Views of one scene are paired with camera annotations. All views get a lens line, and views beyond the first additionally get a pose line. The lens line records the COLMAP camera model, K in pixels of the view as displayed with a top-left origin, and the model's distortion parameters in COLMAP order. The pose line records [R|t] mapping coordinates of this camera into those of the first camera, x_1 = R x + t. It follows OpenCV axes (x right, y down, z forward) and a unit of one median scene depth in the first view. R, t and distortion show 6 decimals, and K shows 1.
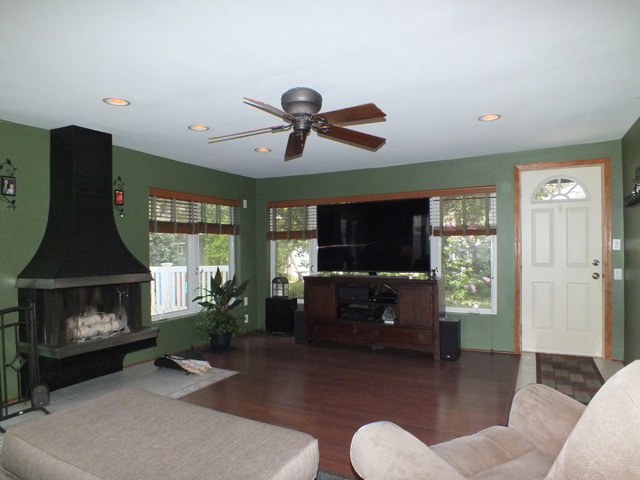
lens RADIAL K [[408.6, 0, 323.7], [0, 408.6, 244.3], [0, 0, 1]] dist [-0.048215, 0.001774]
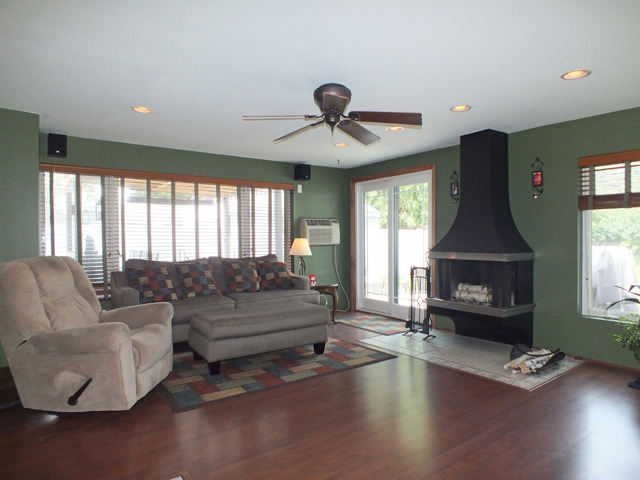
lens RADIAL K [[408.6, 0, 321.0], [0, 408.6, 239.4], [0, 0, 1]] dist [-0.048215, 0.001774]
pose [[-0.435896, 0.019123, -0.899794, 0.670607], [0.026560, 0.999612, 0.008378, 0.012951], [0.899605, -0.020246, -0.436235, 1.016312]]
